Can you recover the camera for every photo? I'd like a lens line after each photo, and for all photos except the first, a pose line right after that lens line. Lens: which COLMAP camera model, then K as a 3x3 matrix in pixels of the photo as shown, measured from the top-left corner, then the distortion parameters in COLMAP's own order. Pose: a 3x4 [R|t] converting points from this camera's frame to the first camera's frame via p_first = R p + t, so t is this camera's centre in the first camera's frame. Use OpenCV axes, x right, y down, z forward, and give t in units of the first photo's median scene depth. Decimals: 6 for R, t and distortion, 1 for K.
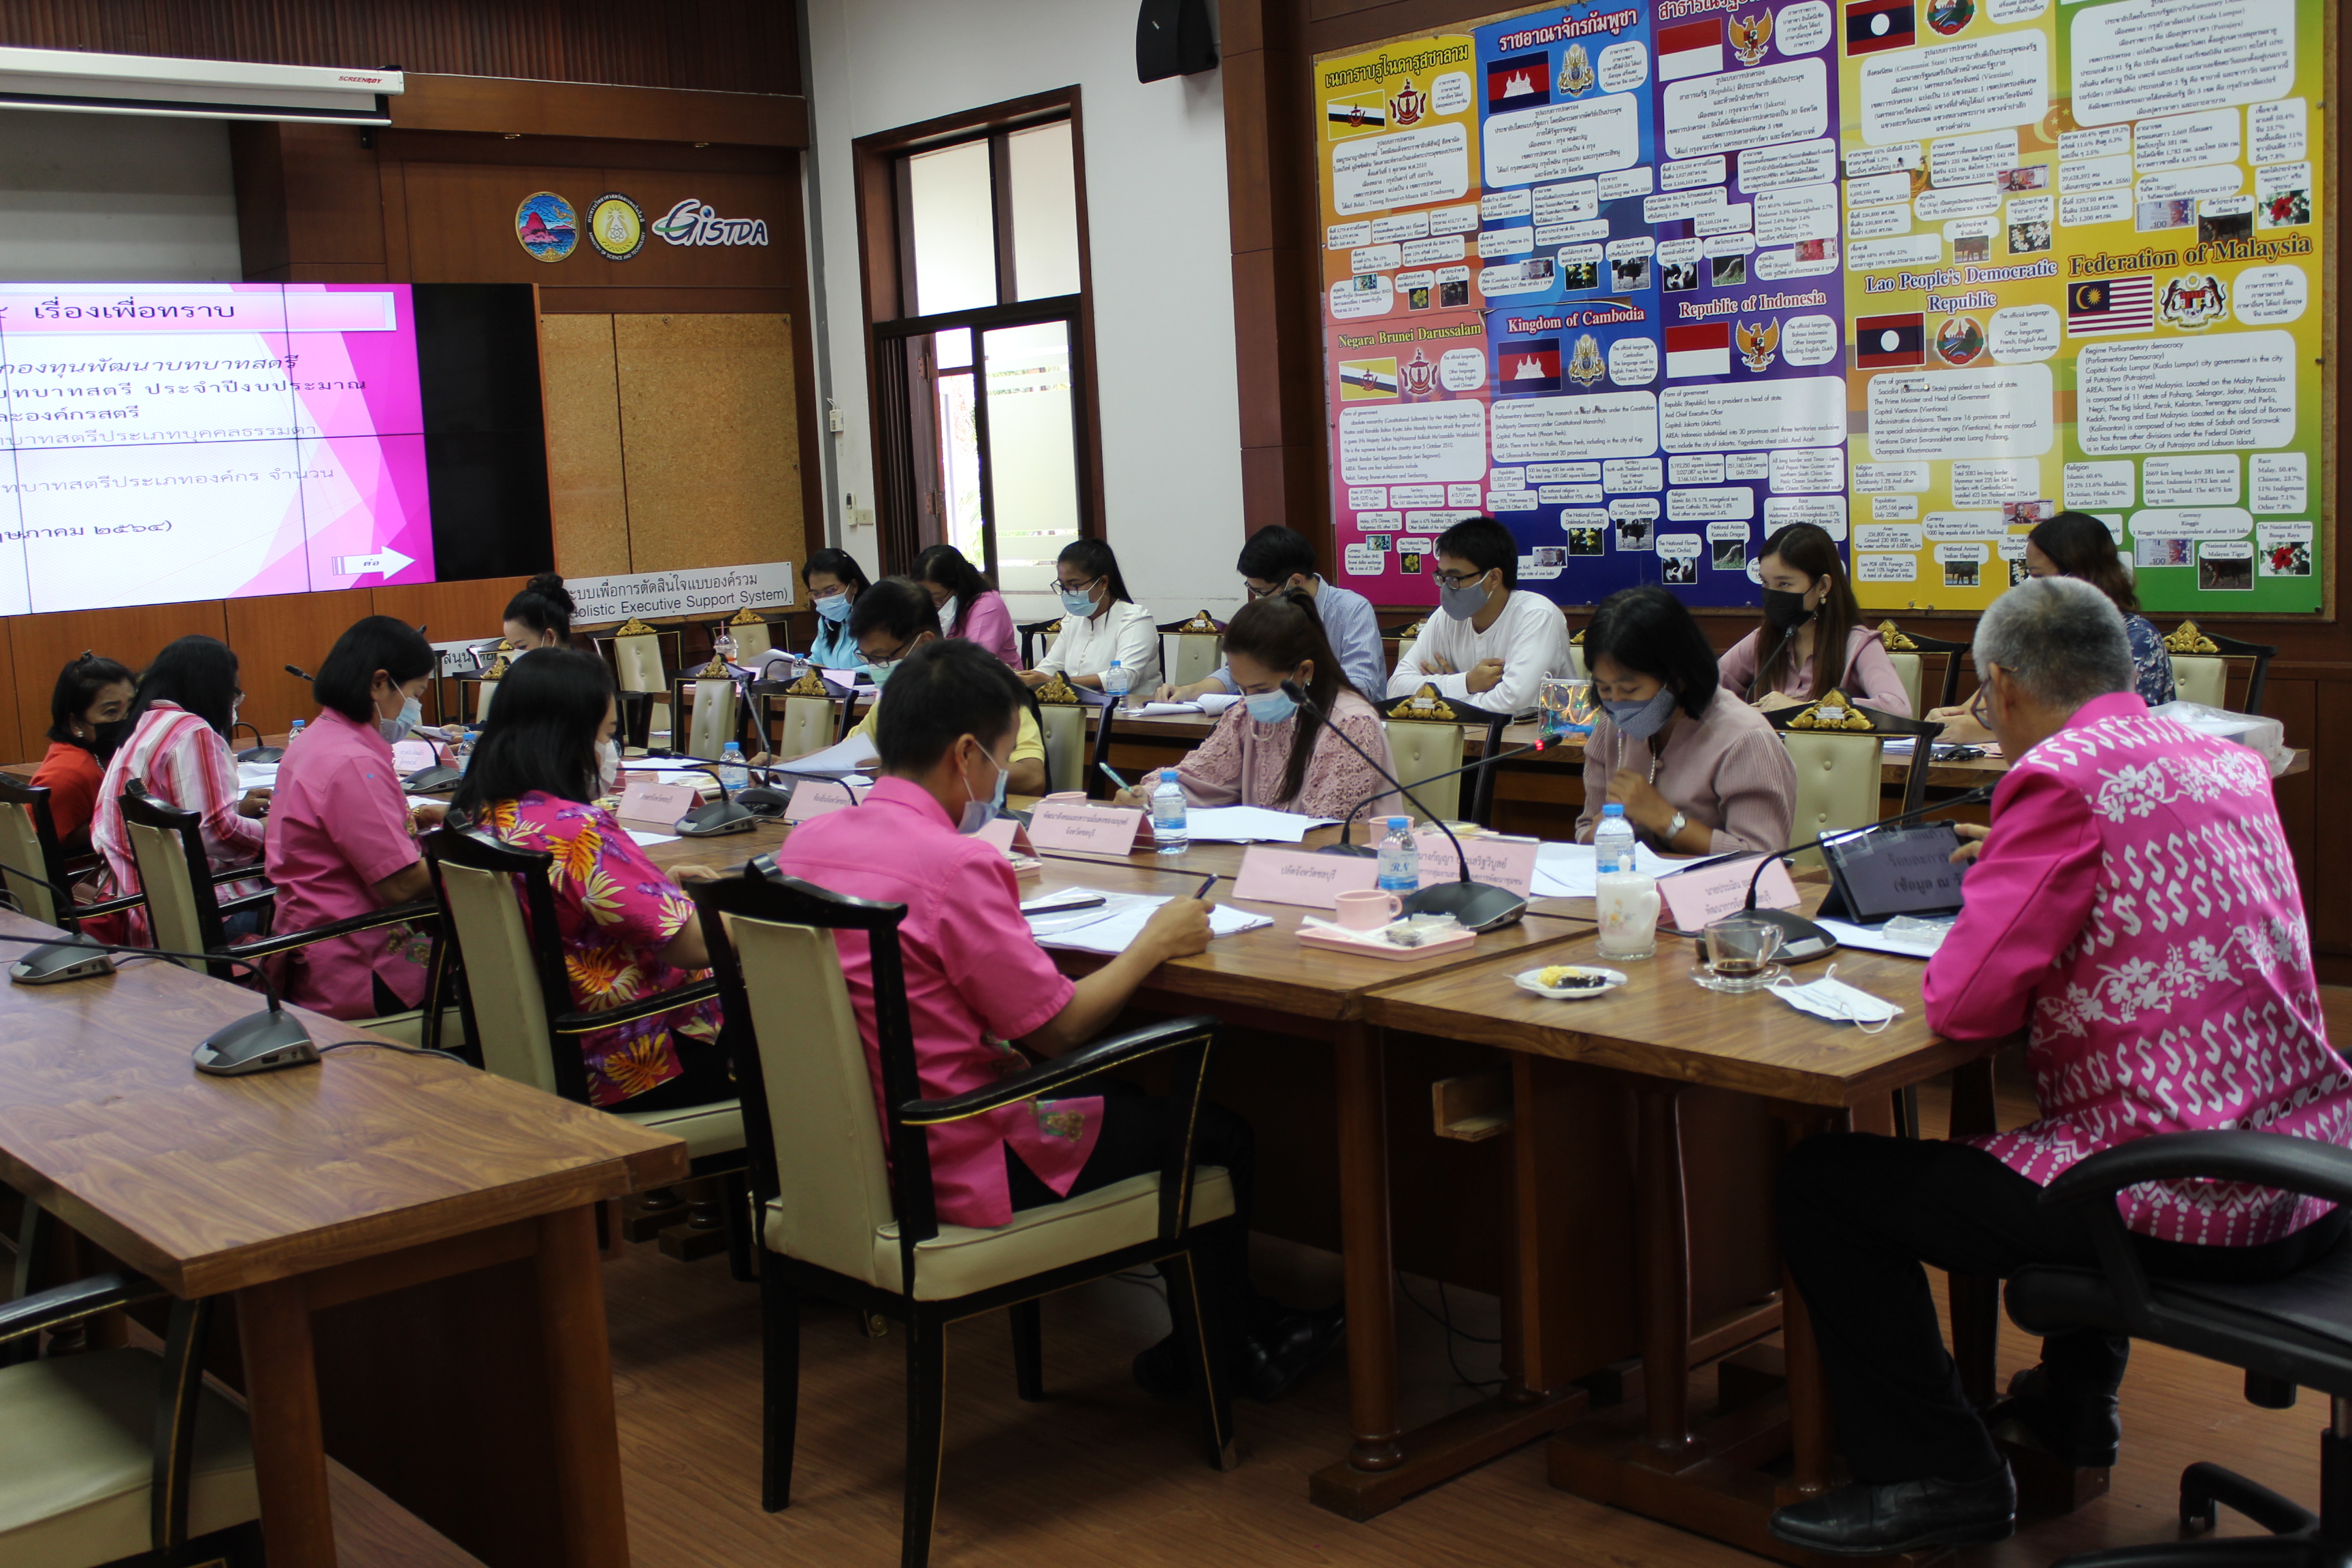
lens RADIAL K [[2572.8, 0, 1176.0], [0, 2572.8, 784.0], [0, 0, 1]] dist [-0.019479, 0.032927]
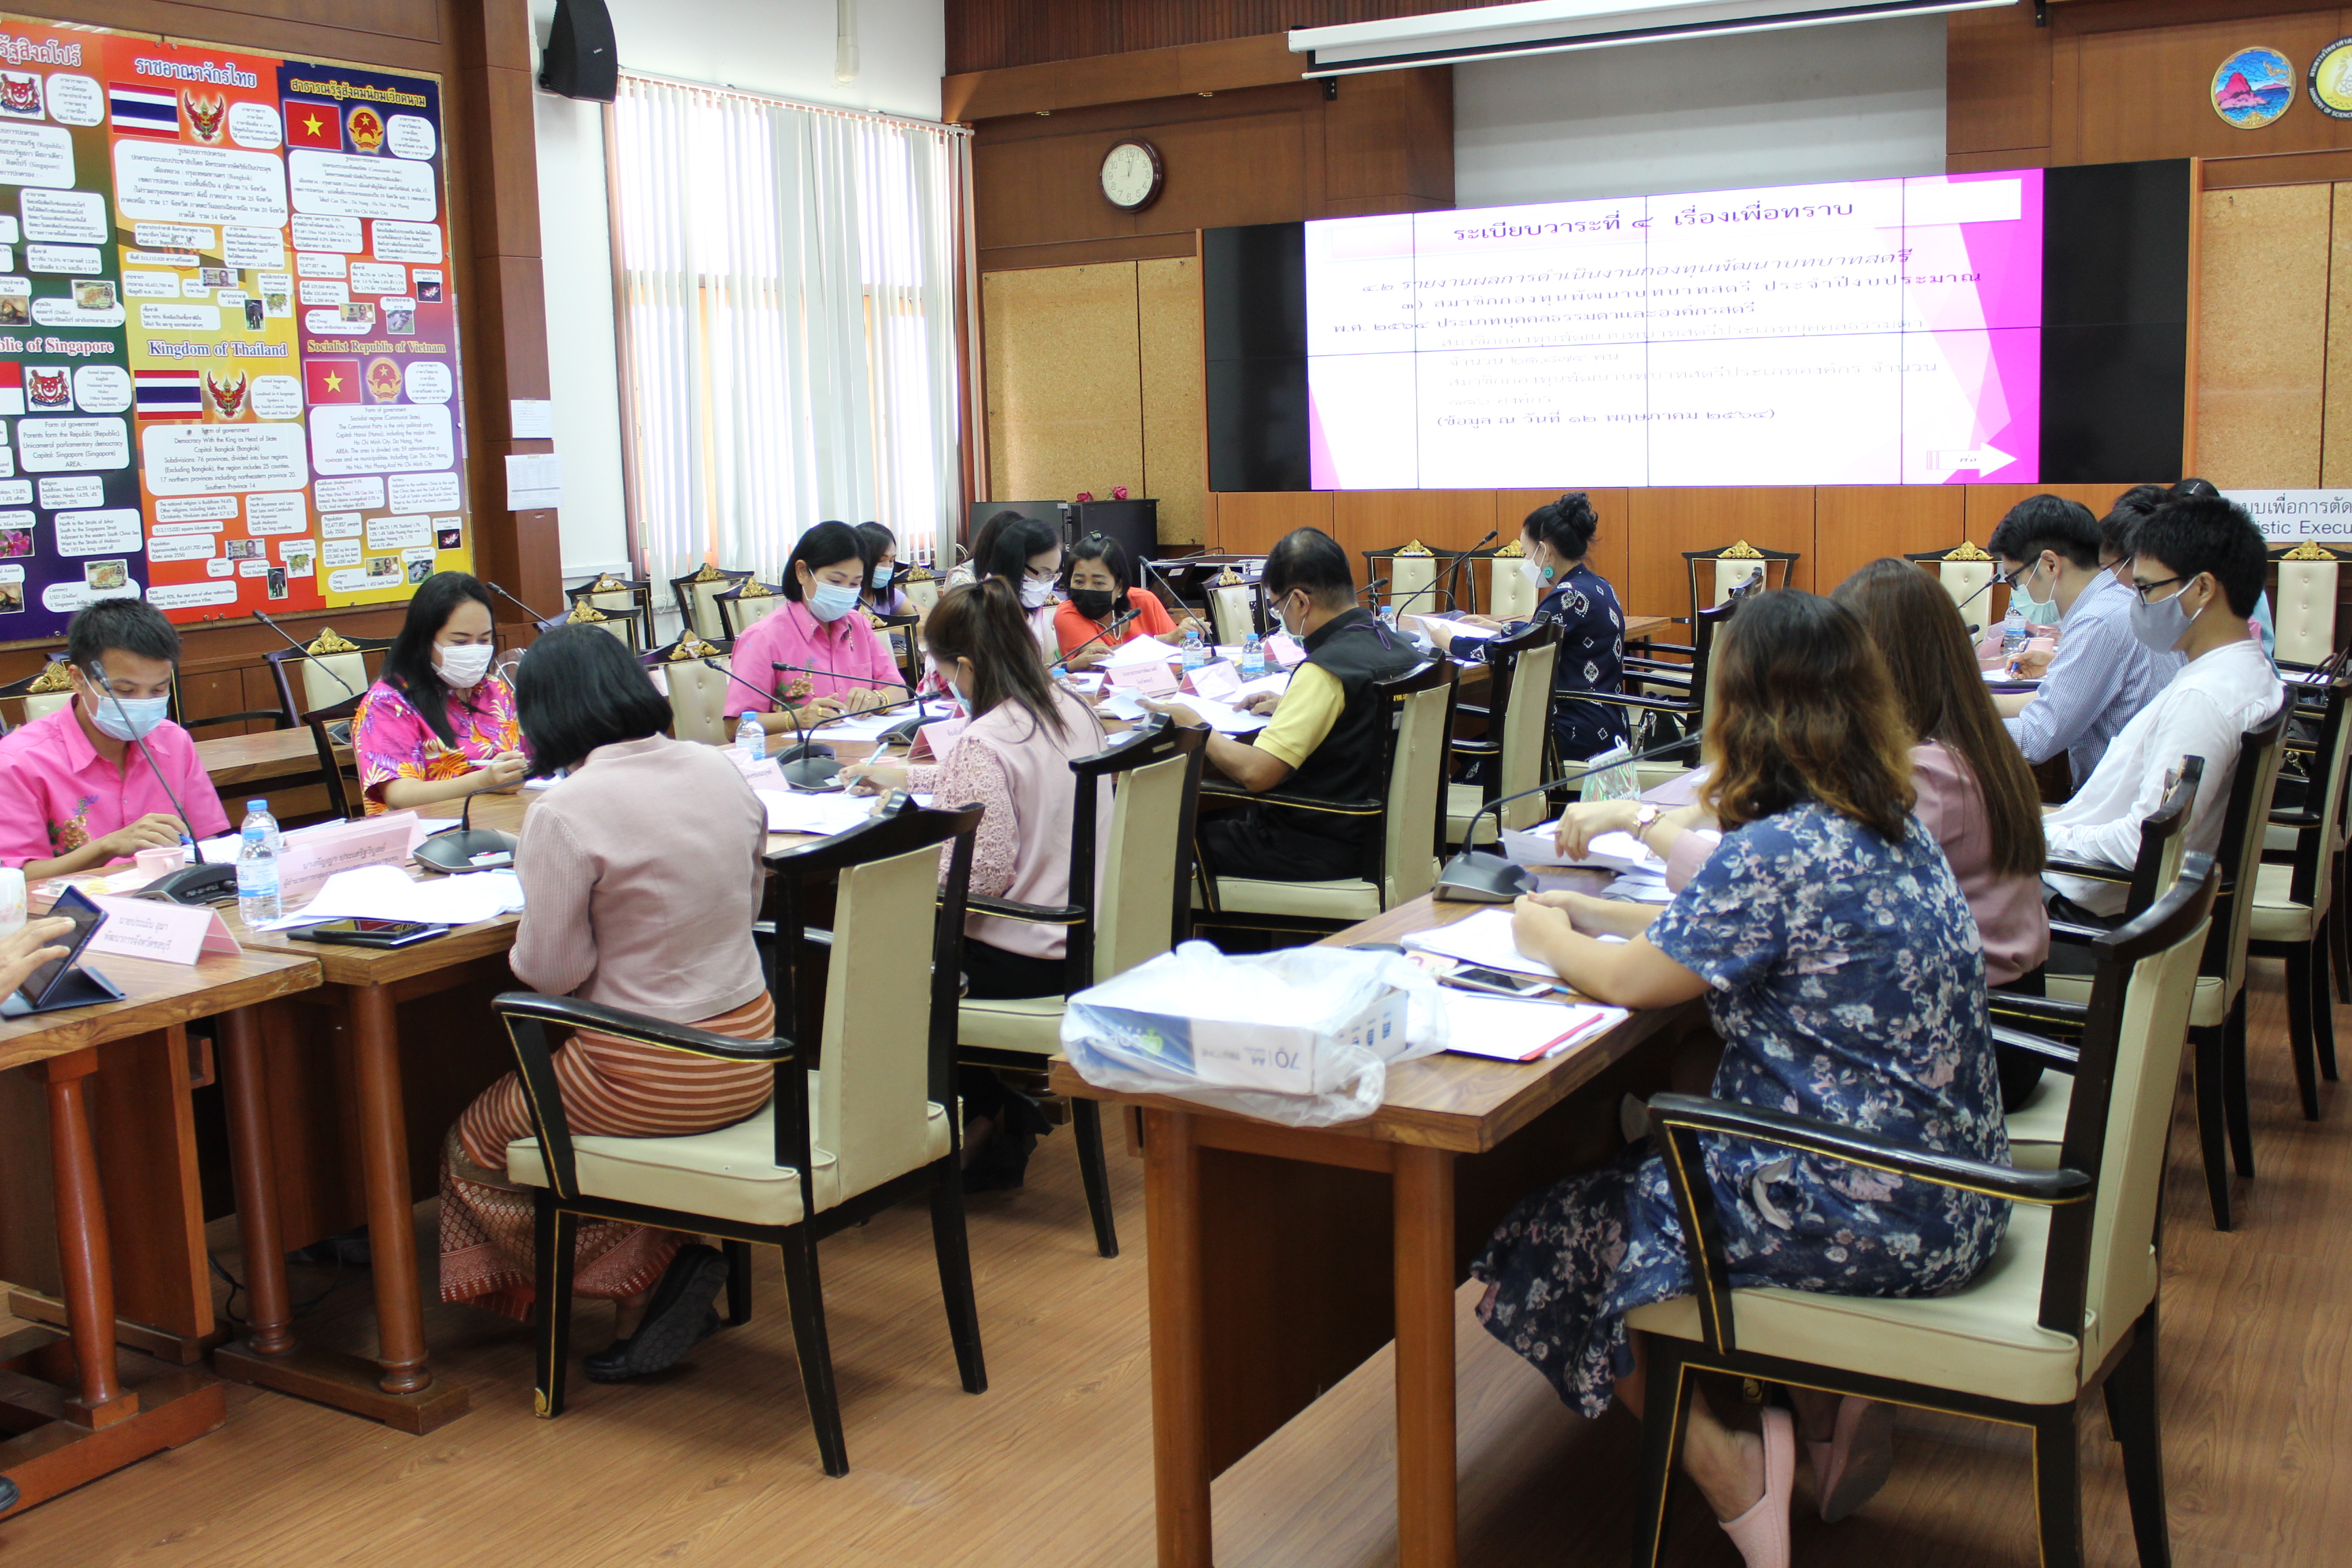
lens RADIAL K [[2424.8, 0, 1176.0], [0, 2424.8, 784.0], [0, 0, 1]] dist [-0.005940, 0.003273]
pose [[0.311628, 0.192532, -0.930494, 0.482257], [-0.108447, 0.980065, 0.166469, -0.085660], [0.943995, 0.049033, 0.326296, 0.414389]]
